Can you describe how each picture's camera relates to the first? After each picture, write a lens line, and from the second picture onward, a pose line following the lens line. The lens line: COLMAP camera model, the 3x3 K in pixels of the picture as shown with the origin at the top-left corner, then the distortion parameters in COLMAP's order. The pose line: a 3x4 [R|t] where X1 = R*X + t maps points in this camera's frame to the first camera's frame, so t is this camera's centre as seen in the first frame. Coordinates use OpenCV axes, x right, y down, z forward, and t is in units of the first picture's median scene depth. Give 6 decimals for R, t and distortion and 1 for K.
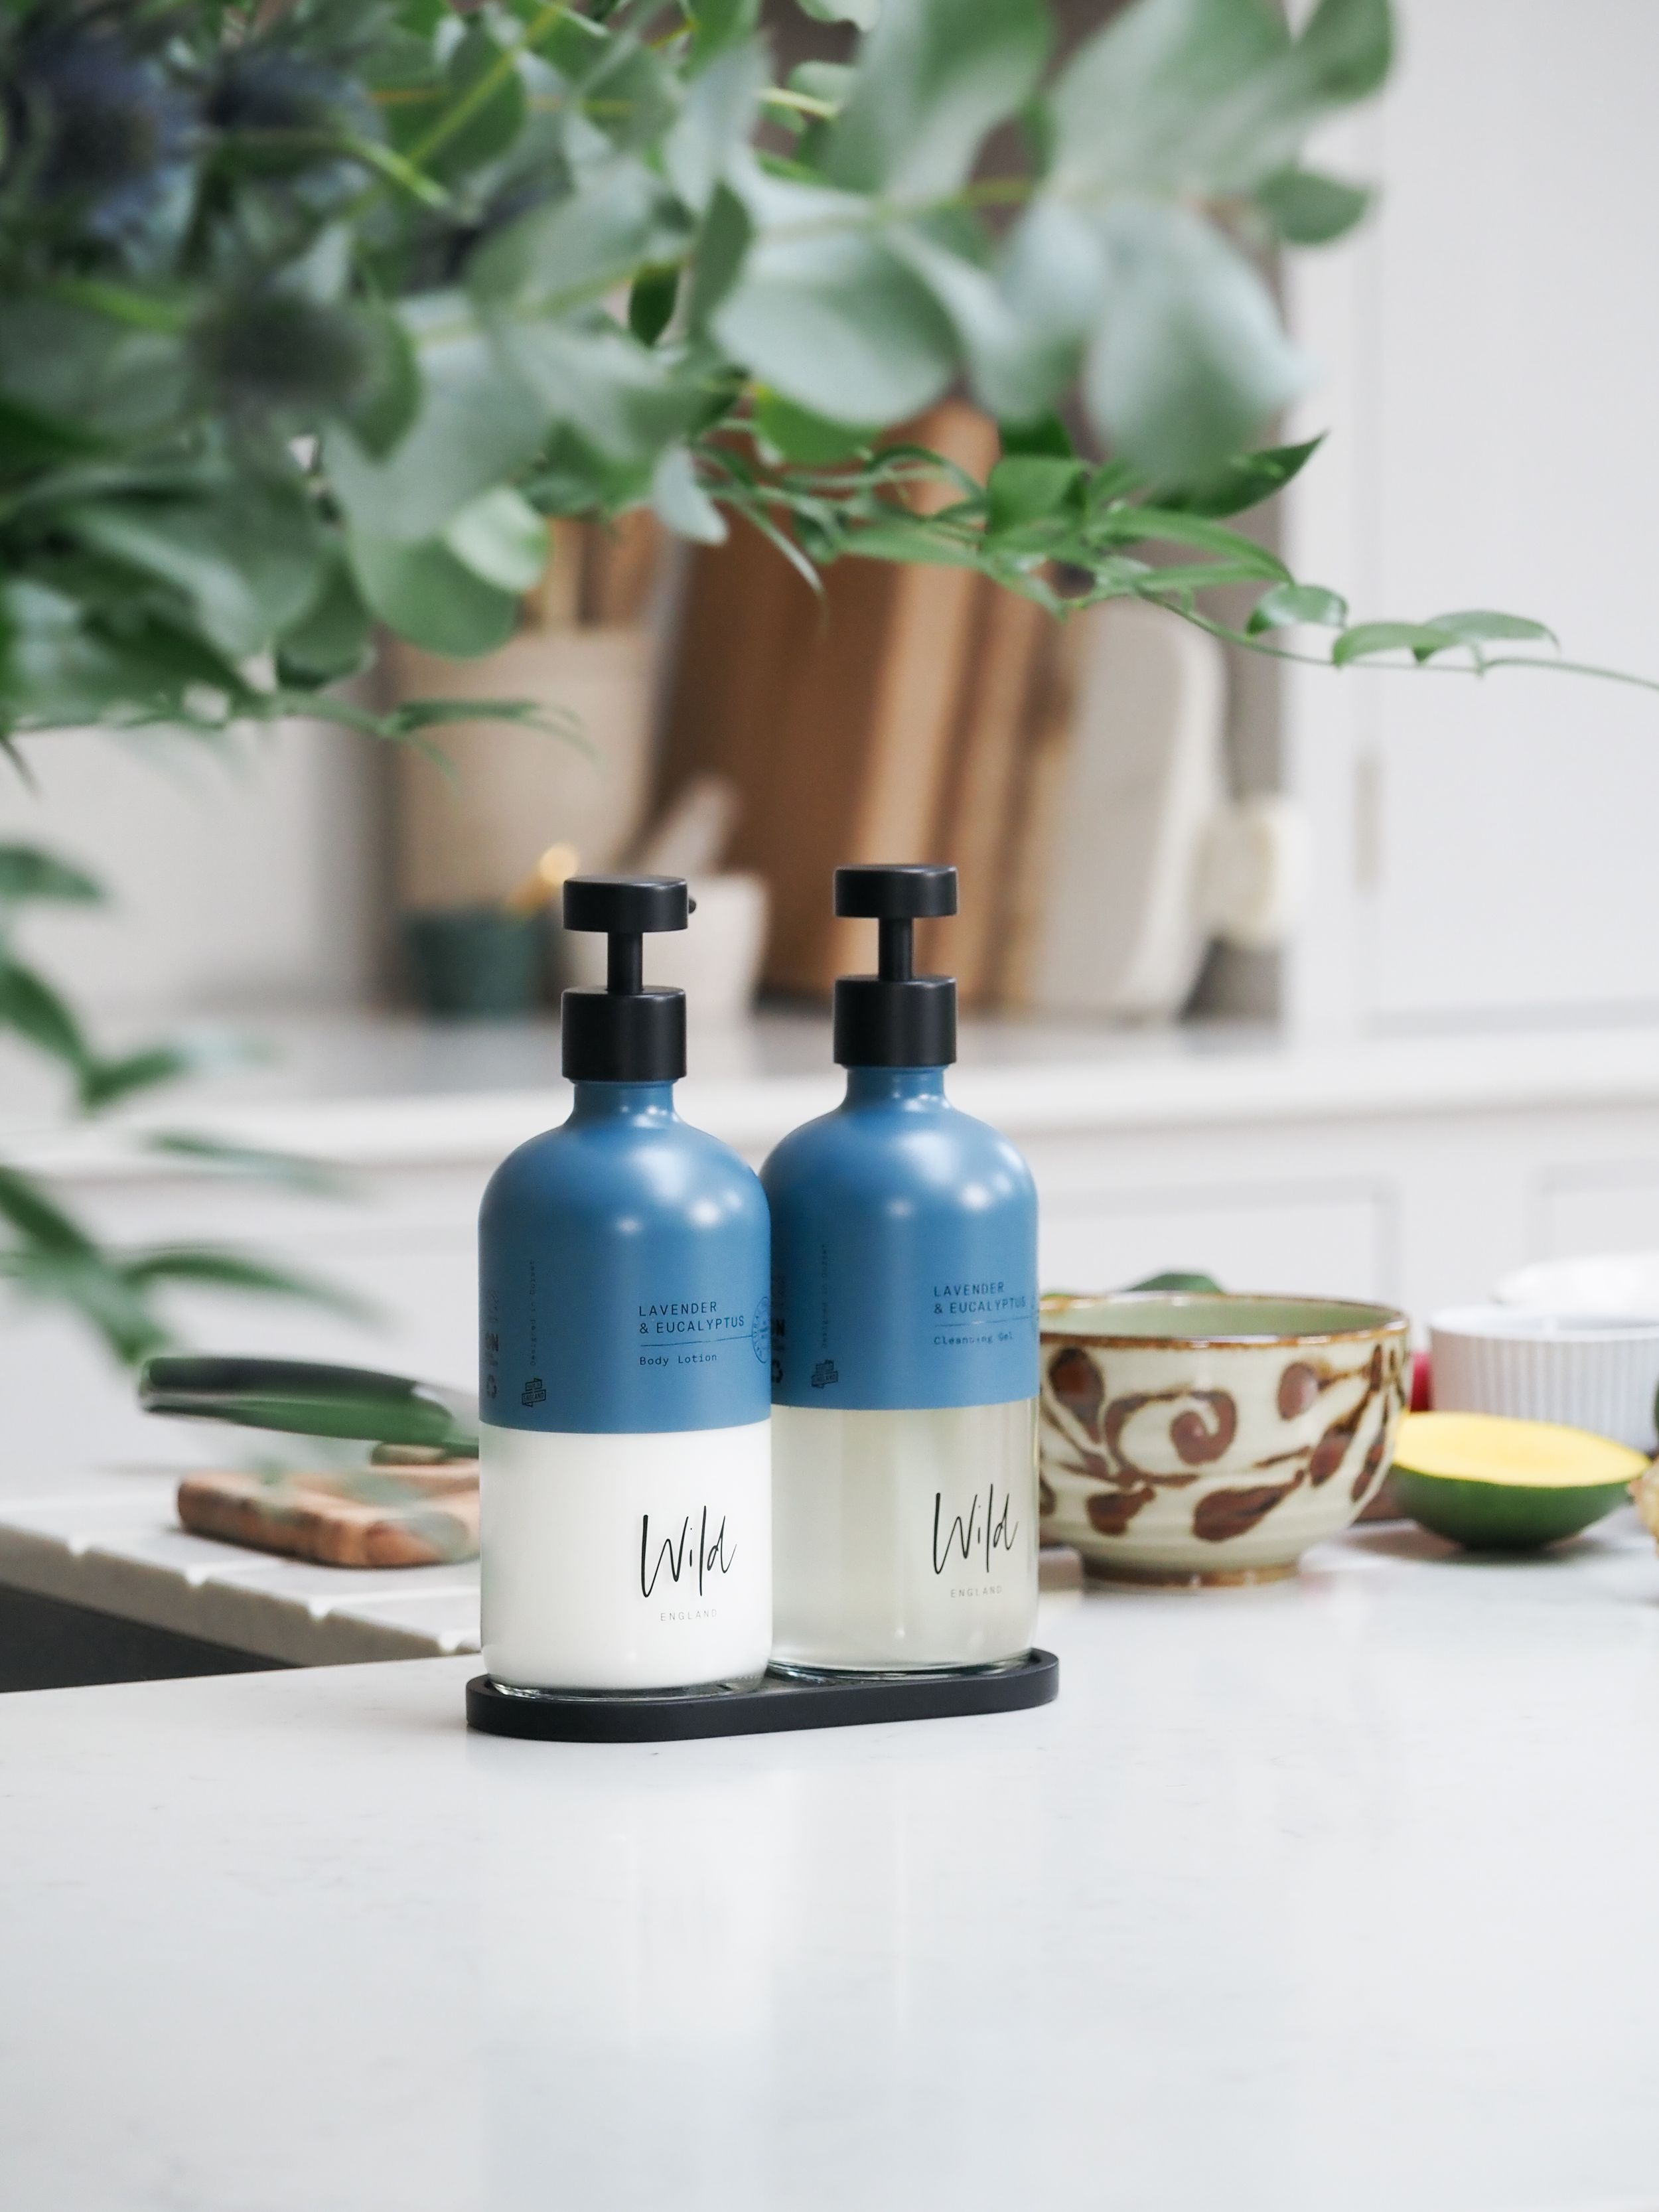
lens RADIAL K [[10262.8, 0, 829.5], [0, 10262.8, 1106.0], [0, 0, 1]] dist [-0.138626, 1.841649]
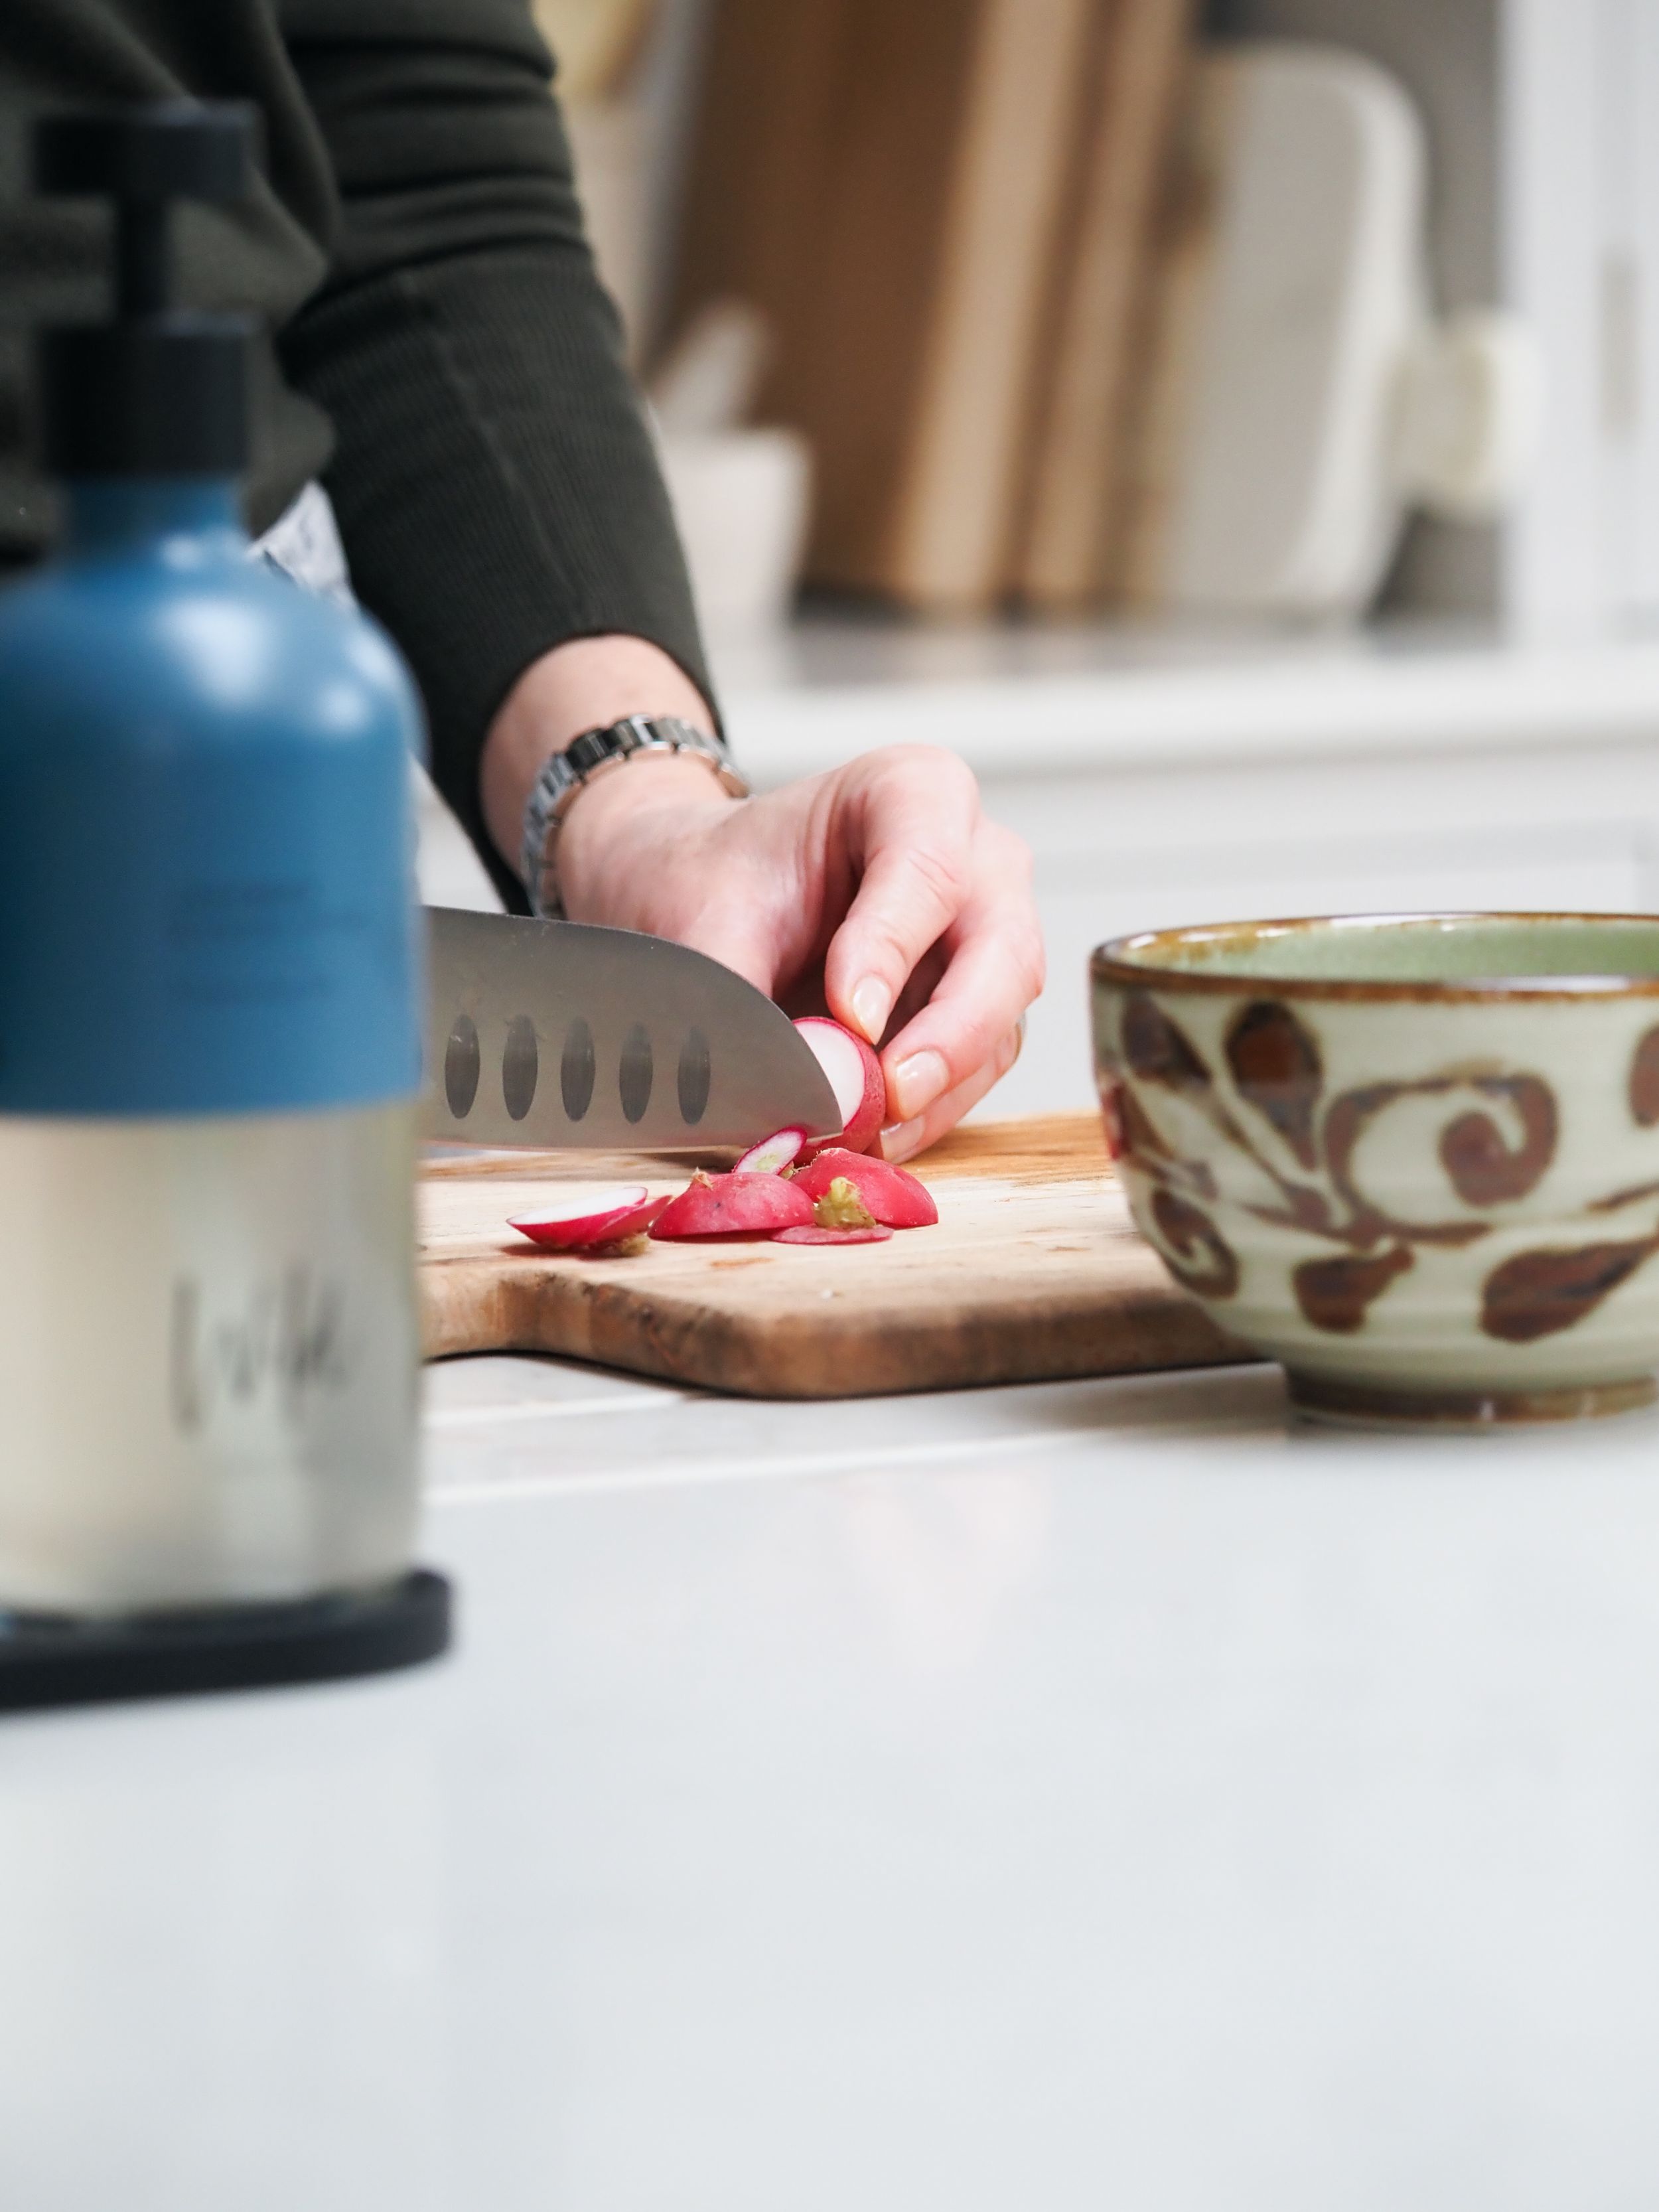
lens RADIAL K [[10435.1, 0, 829.5], [0, 10435.1, 1106.0], [0, 0, 1]] dist [0.132721, -0.989248]
pose [[0.999902, -0.009046, -0.010718, 0.005647], [0.009280, 0.999715, 0.022015, 0.016340], [0.010515, -0.022112, 0.999700, 0.422069]]
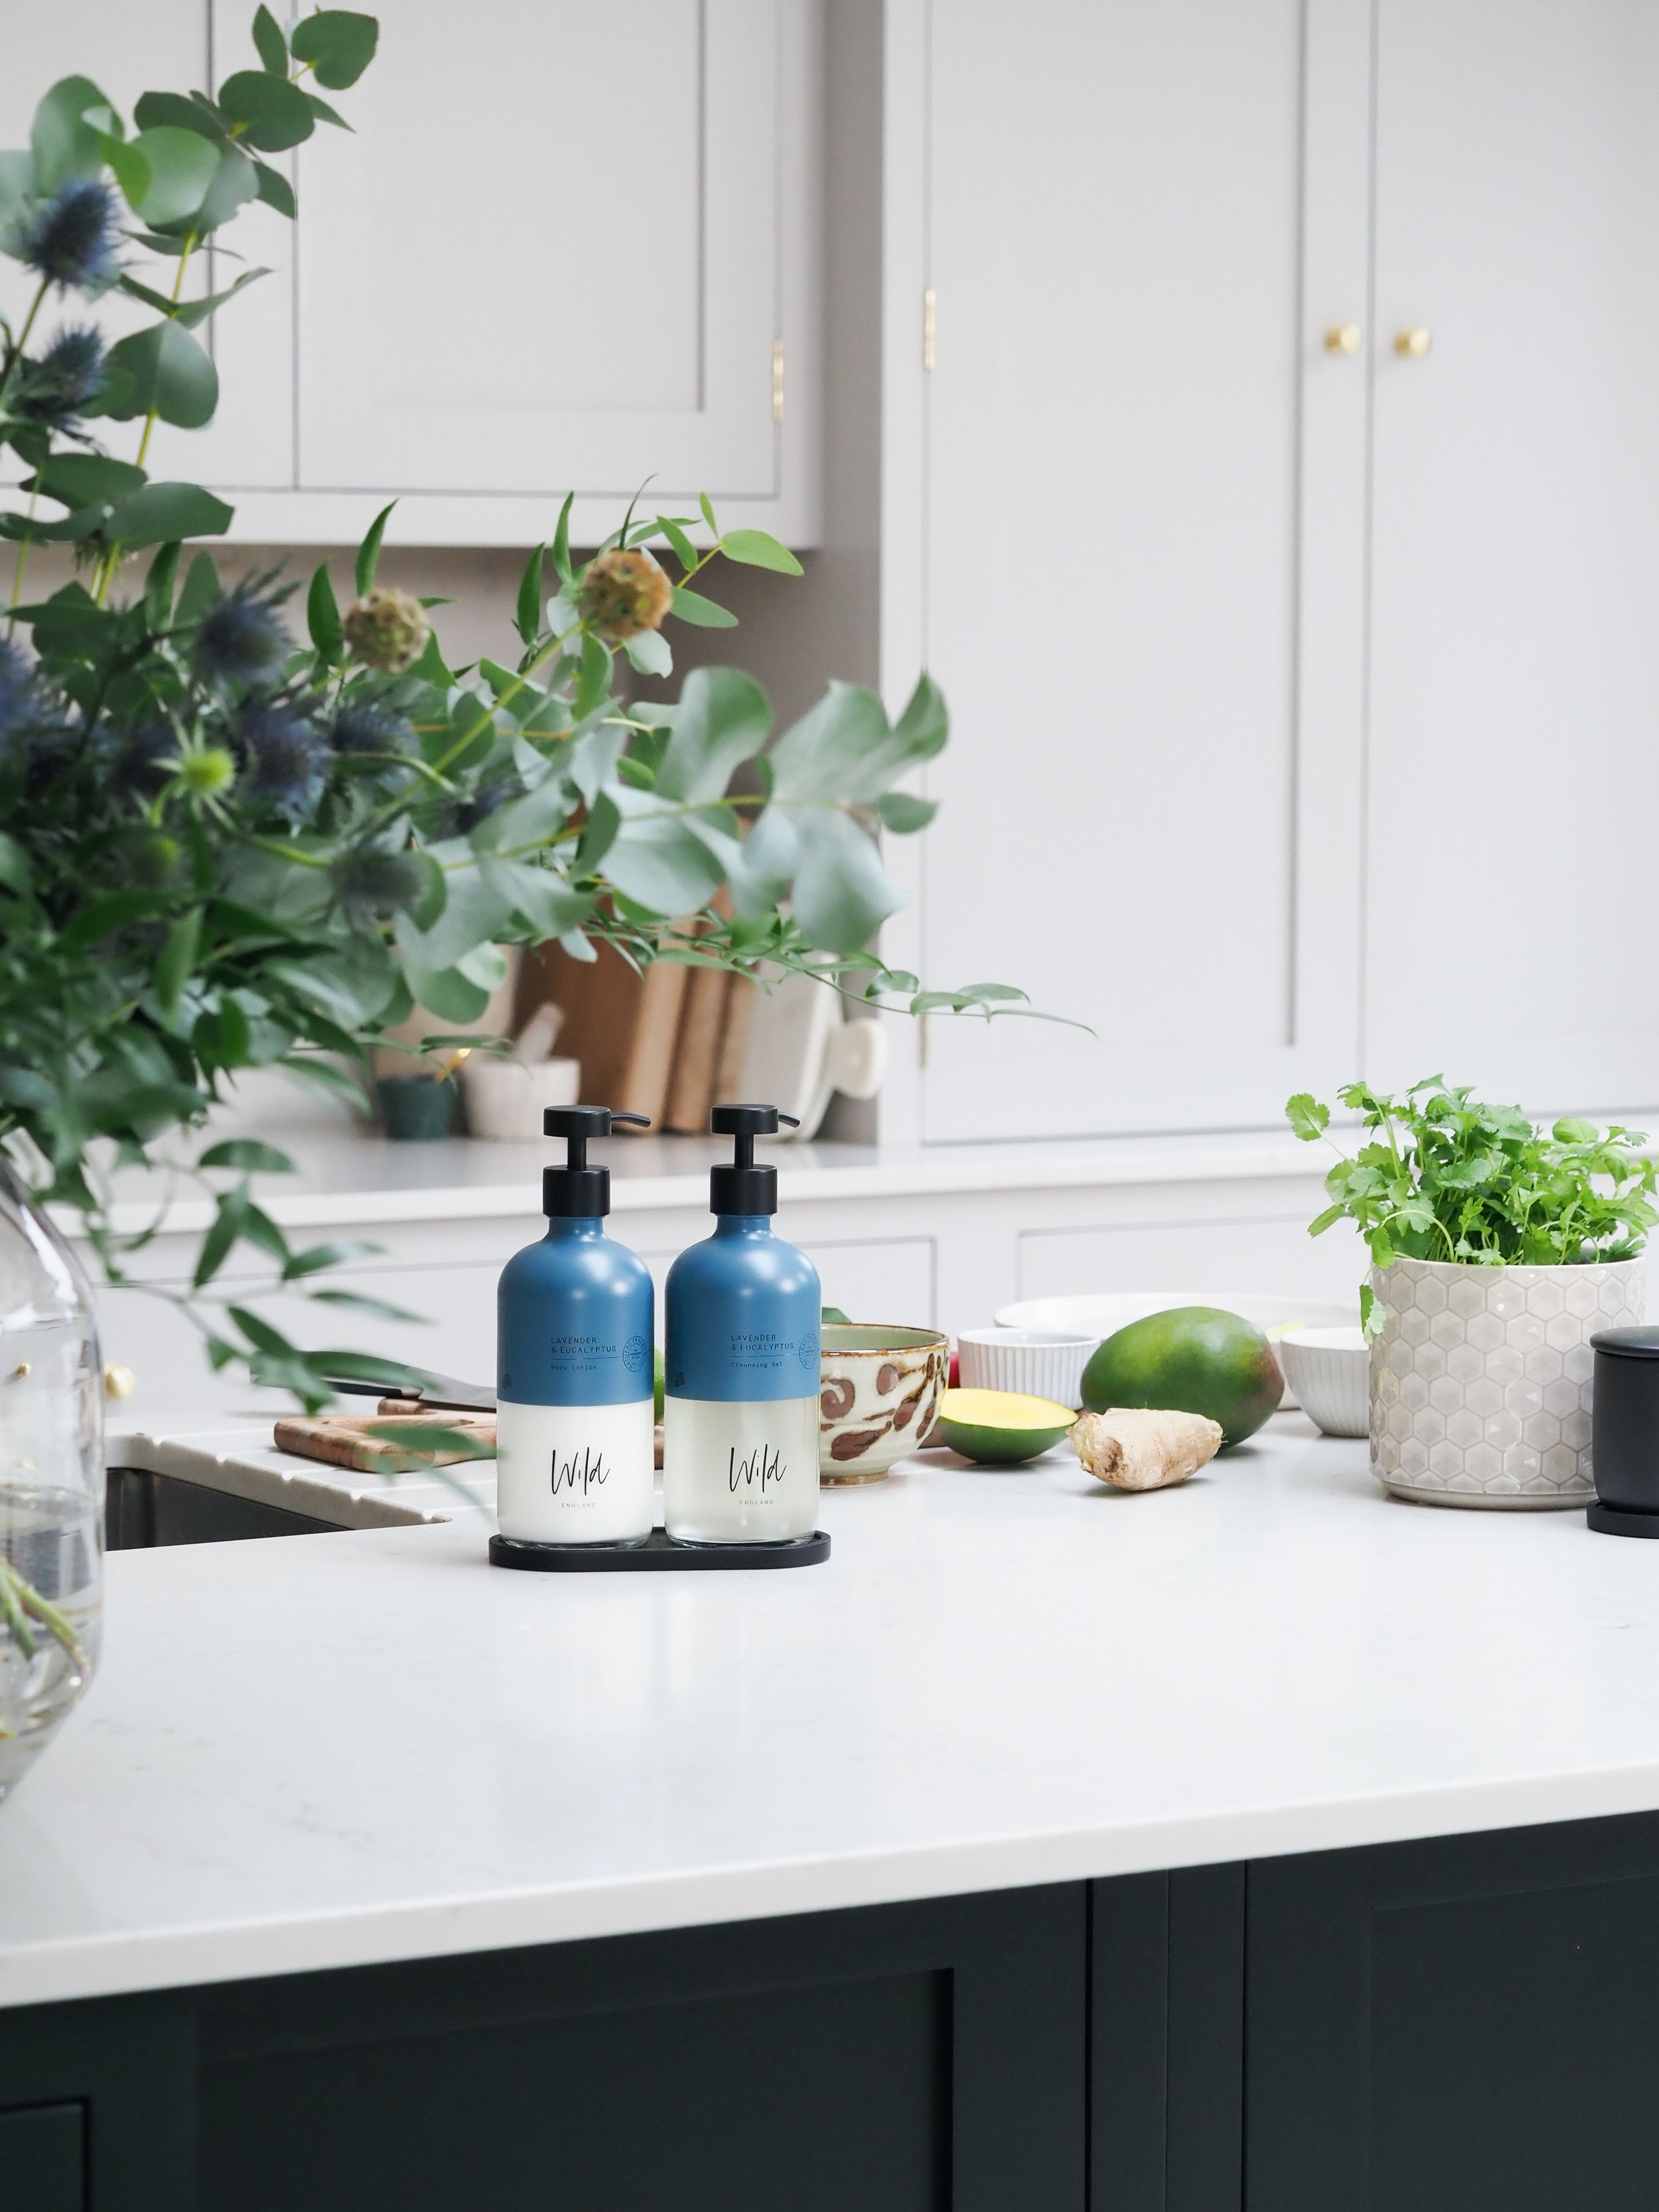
lens RADIAL K [[6226.9, 0, 829.5], [0, 6226.9, 1106.0], [0, 0, 1]] dist [0.004635, -0.034924]
pose [[0.999253, 0.003662, 0.038477, -0.008249], [-0.003491, 0.999984, -0.004507, -0.016398], [-0.038493, 0.004369, 0.999249, -0.121962]]
